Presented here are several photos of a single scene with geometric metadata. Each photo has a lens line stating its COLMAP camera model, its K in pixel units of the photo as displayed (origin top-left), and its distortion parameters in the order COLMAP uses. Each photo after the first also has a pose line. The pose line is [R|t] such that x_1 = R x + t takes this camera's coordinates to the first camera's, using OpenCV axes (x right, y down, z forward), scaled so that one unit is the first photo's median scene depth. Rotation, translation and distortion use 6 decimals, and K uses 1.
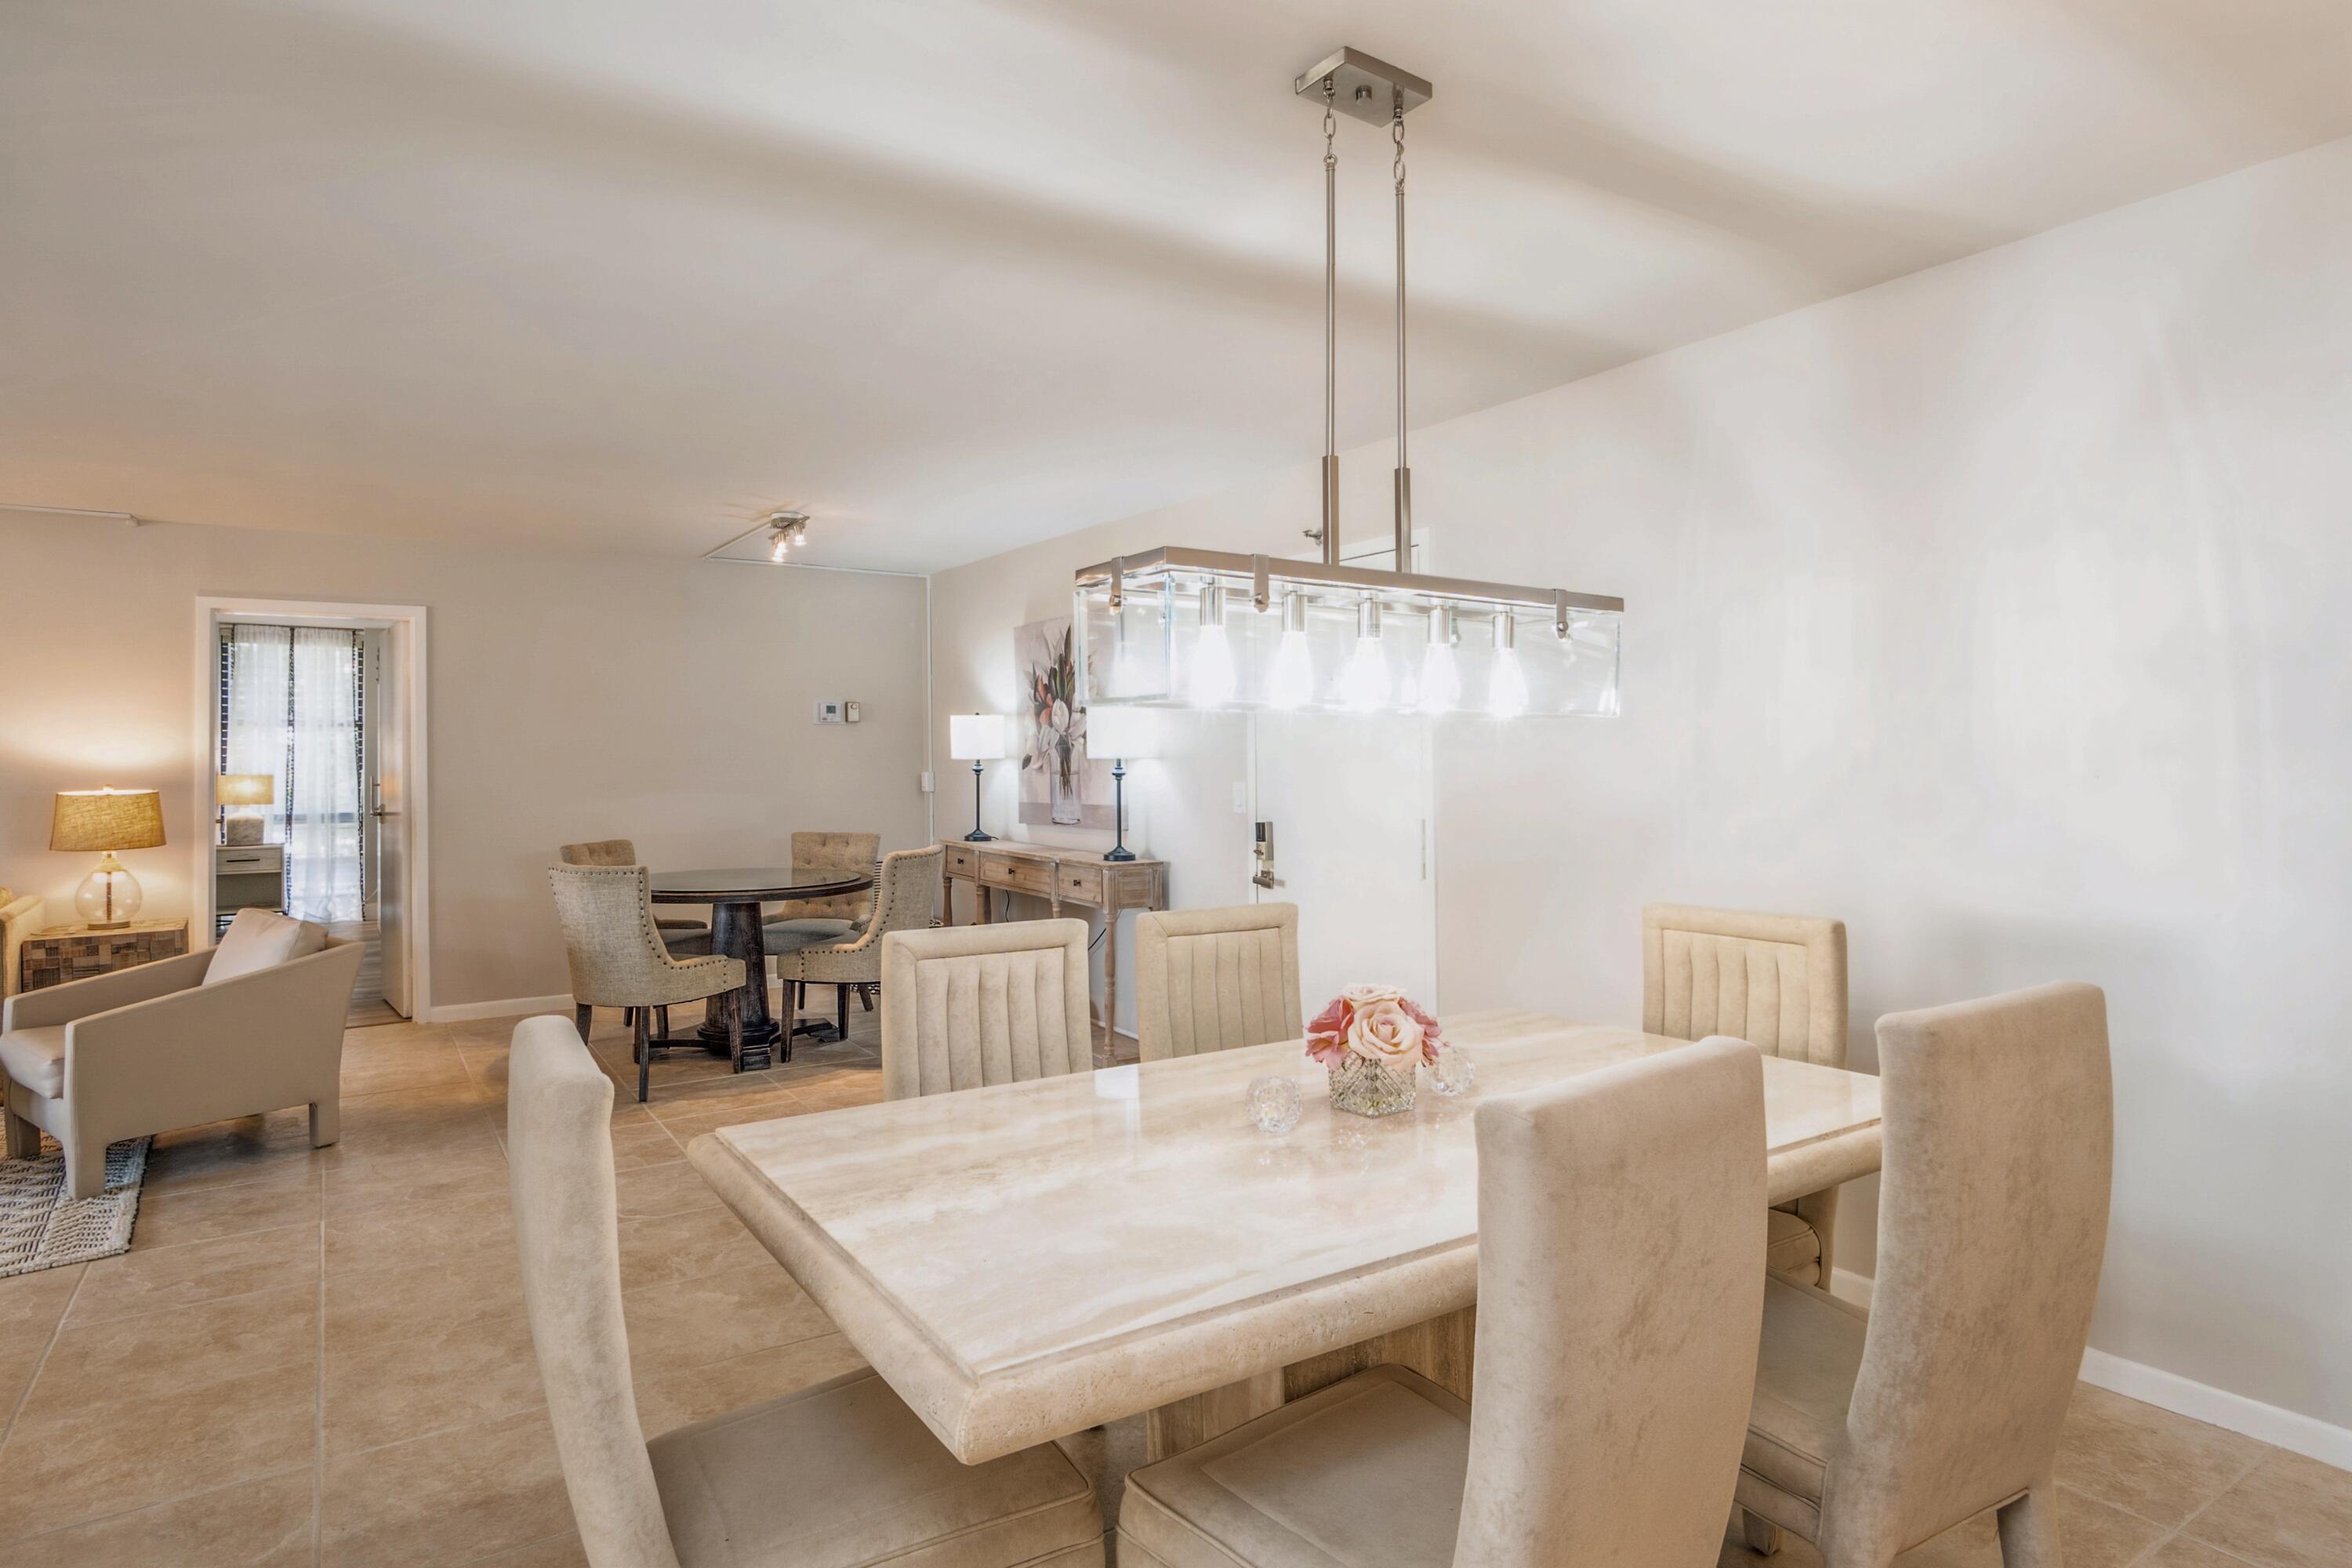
lens RADIAL K [[1270.4, 0, 1158.3], [0, 1270.4, 770.5], [0, 0, 1]] dist [-0.012656, 0.003022]
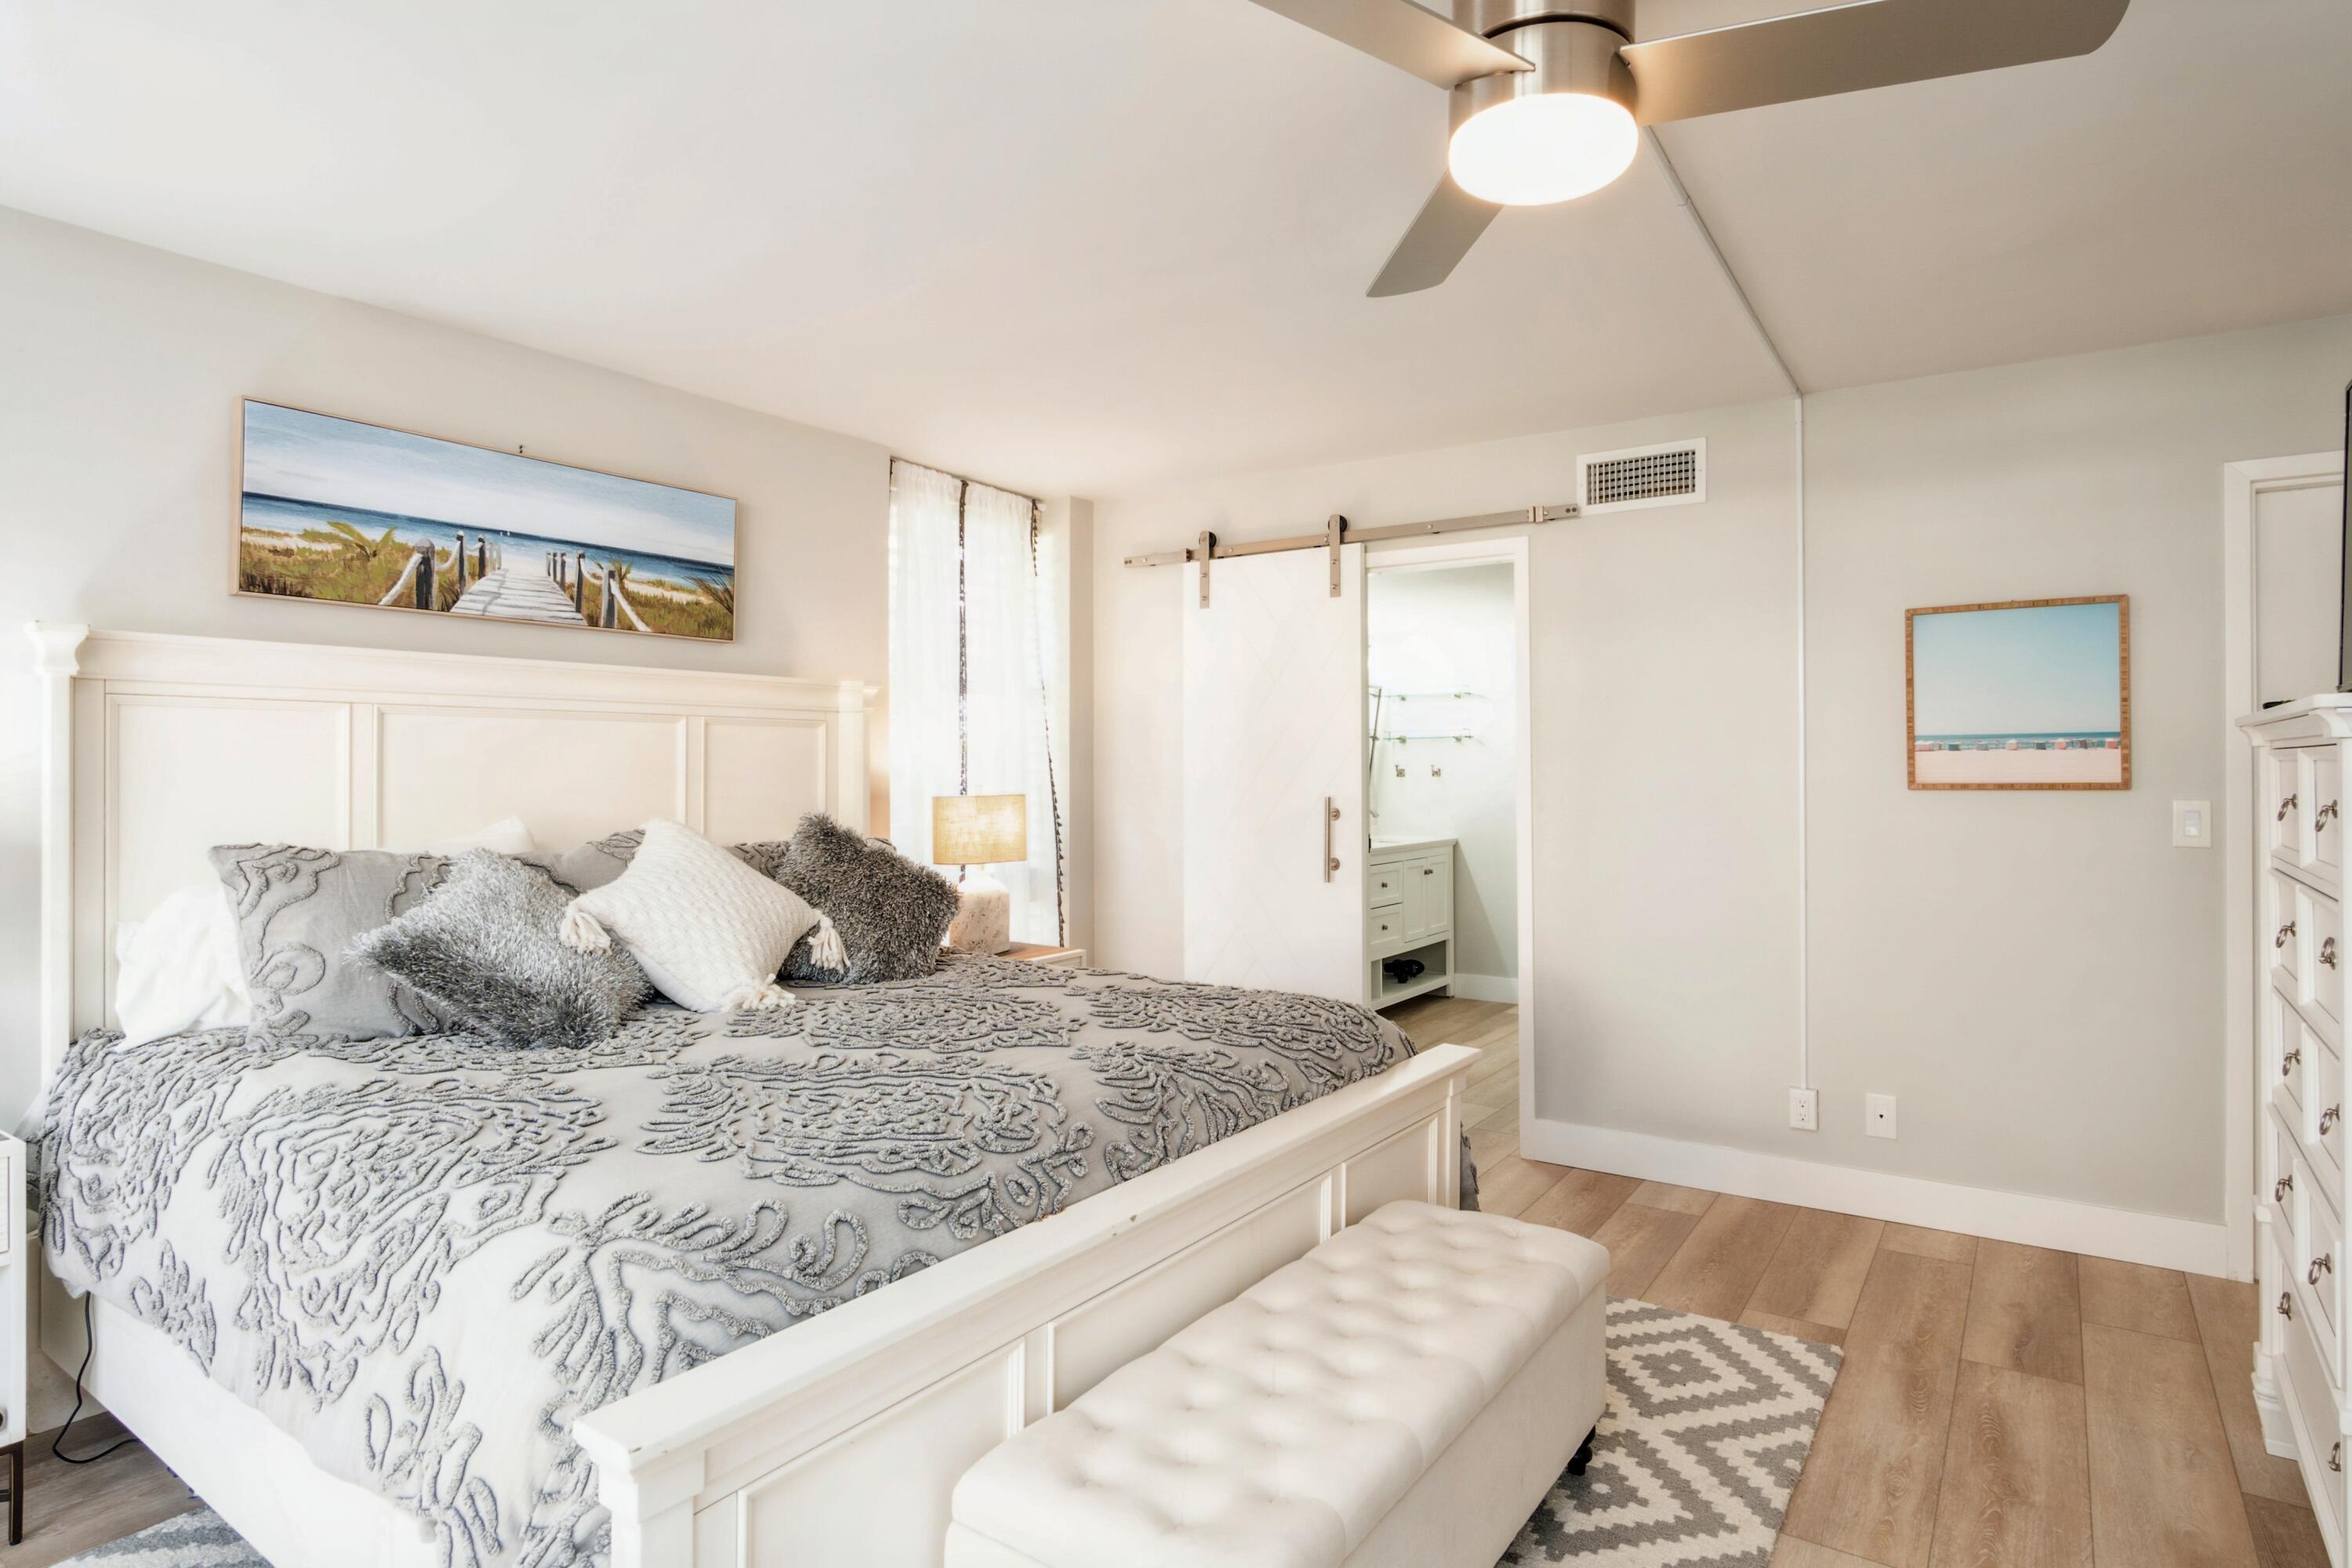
lens RADIAL K [[1270.4, 0, 1175.3], [0, 1270.4, 771.3], [0, 0, 1]] dist [-0.012656, 0.003022]
pose [[0.930701, -0.002998, 0.365768, -0.780979], [0.003318, 0.999994, -0.000248, -0.004931], [-0.365765, 0.001444, 0.930706, 0.531097]]
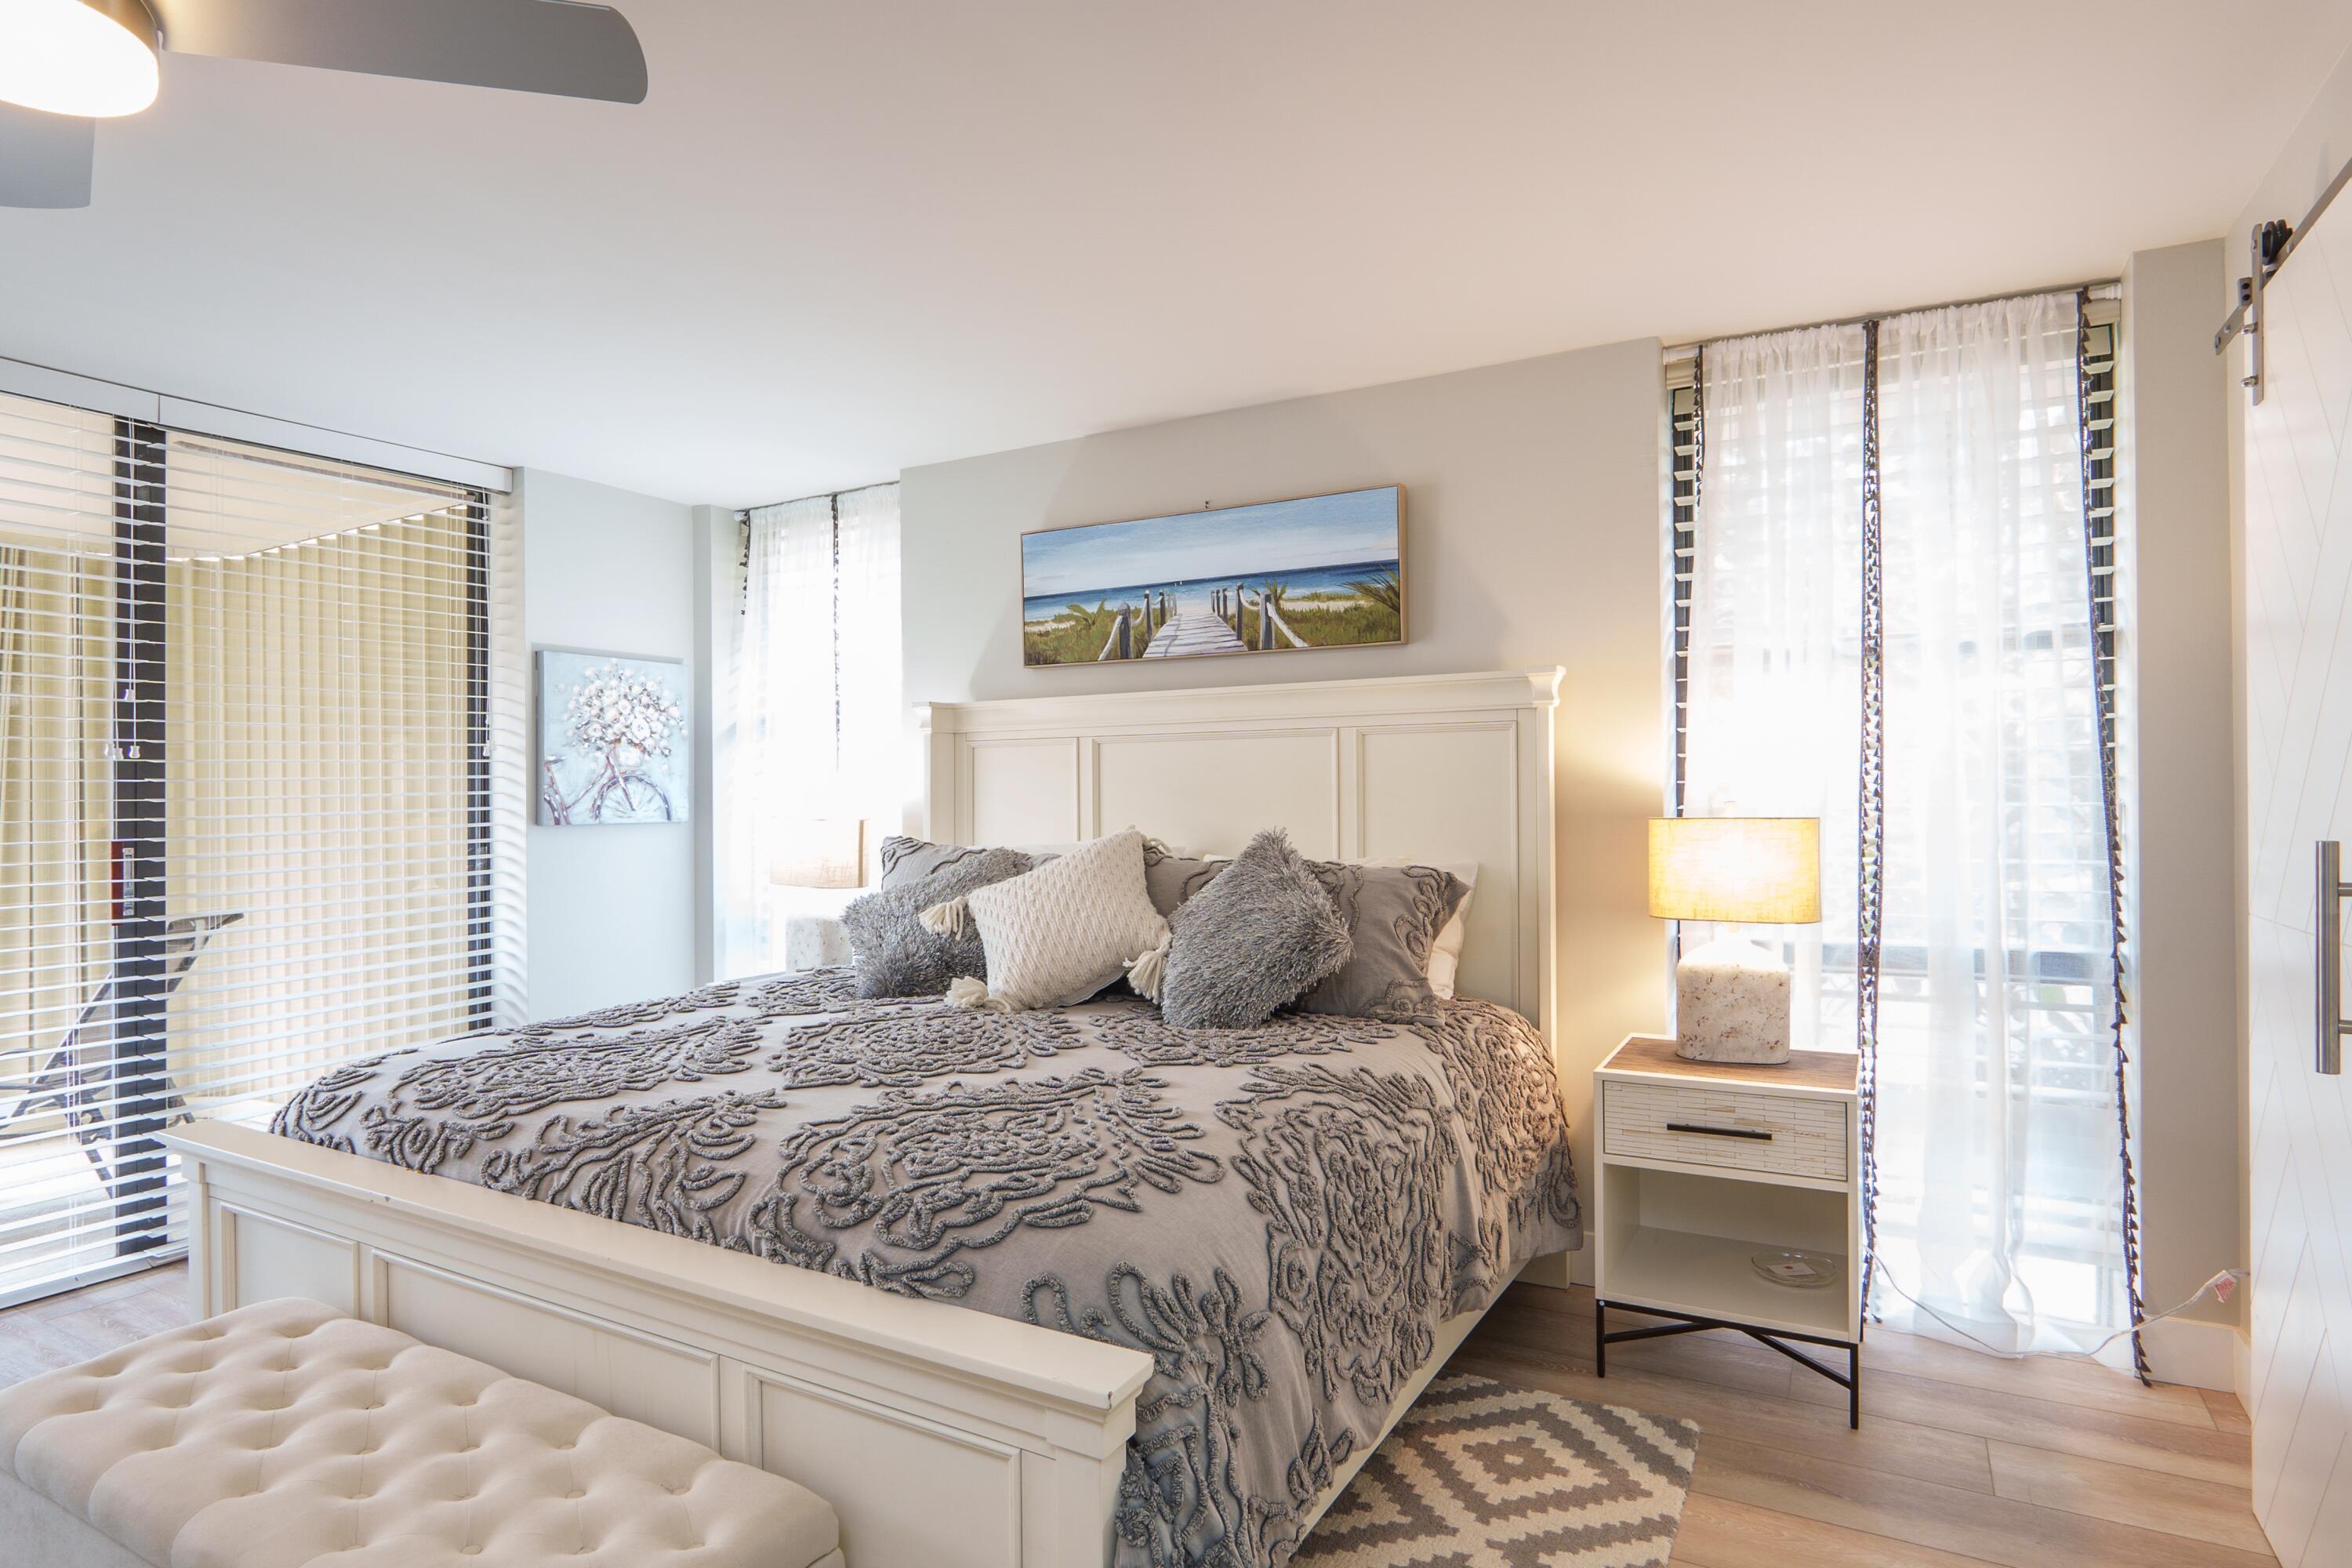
lens RADIAL K [[1270.4, 0, 1172.5], [0, 1270.4, 780.4], [0, 0, 1]] dist [-0.012656, 0.003022]
pose [[0.450468, -0.014057, -0.892682, -0.493531], [0.008623, 0.999898, -0.011394, -0.003309], [0.892751, -0.002565, 0.450543, 0.716284]]
